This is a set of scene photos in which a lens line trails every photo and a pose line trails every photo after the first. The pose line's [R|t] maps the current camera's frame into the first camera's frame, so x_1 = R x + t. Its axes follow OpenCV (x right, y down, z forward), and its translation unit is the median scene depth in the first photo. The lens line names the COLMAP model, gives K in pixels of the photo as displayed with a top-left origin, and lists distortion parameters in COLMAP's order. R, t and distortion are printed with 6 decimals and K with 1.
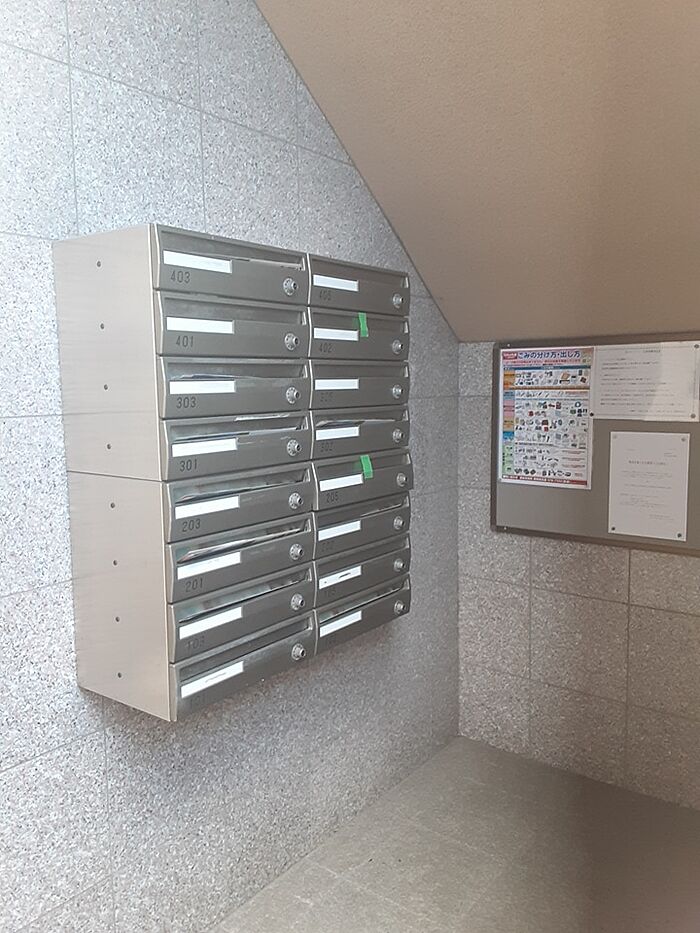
lens RADIAL K [[757.2, 0, 353.5], [0, 757.2, 475.6], [0, 0, 1]] dist [0.047937, -0.040822]
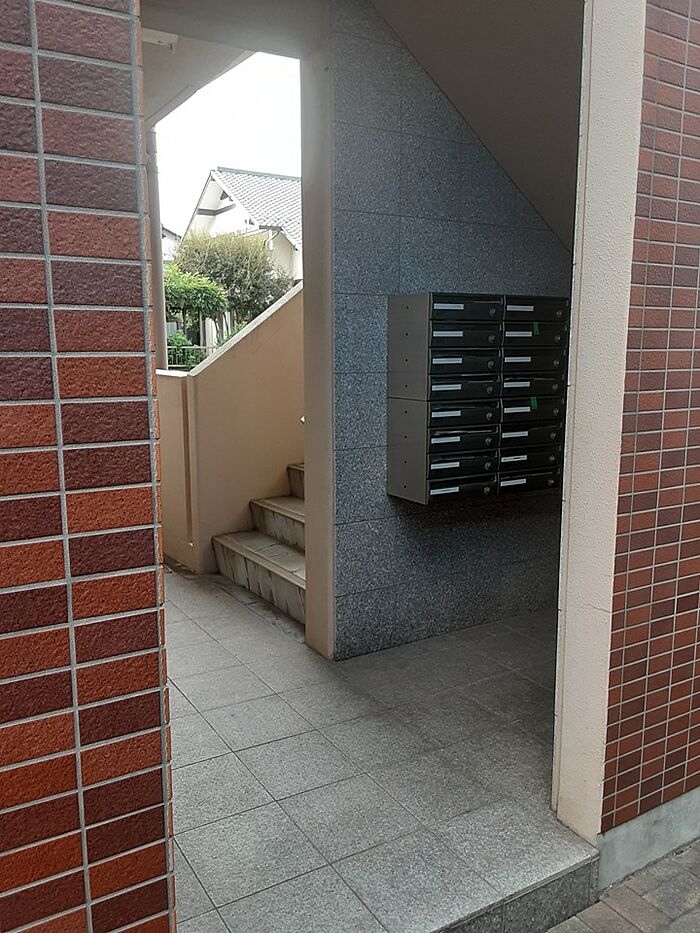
lens RADIAL K [[757.2, 0, 344.6], [0, 757.2, 469.2], [0, 0, 1]] dist [0.047937, -0.040822]
pose [[0.927100, 0.069170, -0.368375, 0.329387], [-0.055101, 0.997298, 0.048590, 0.099318], [0.370741, -0.024750, 0.928406, -1.078847]]
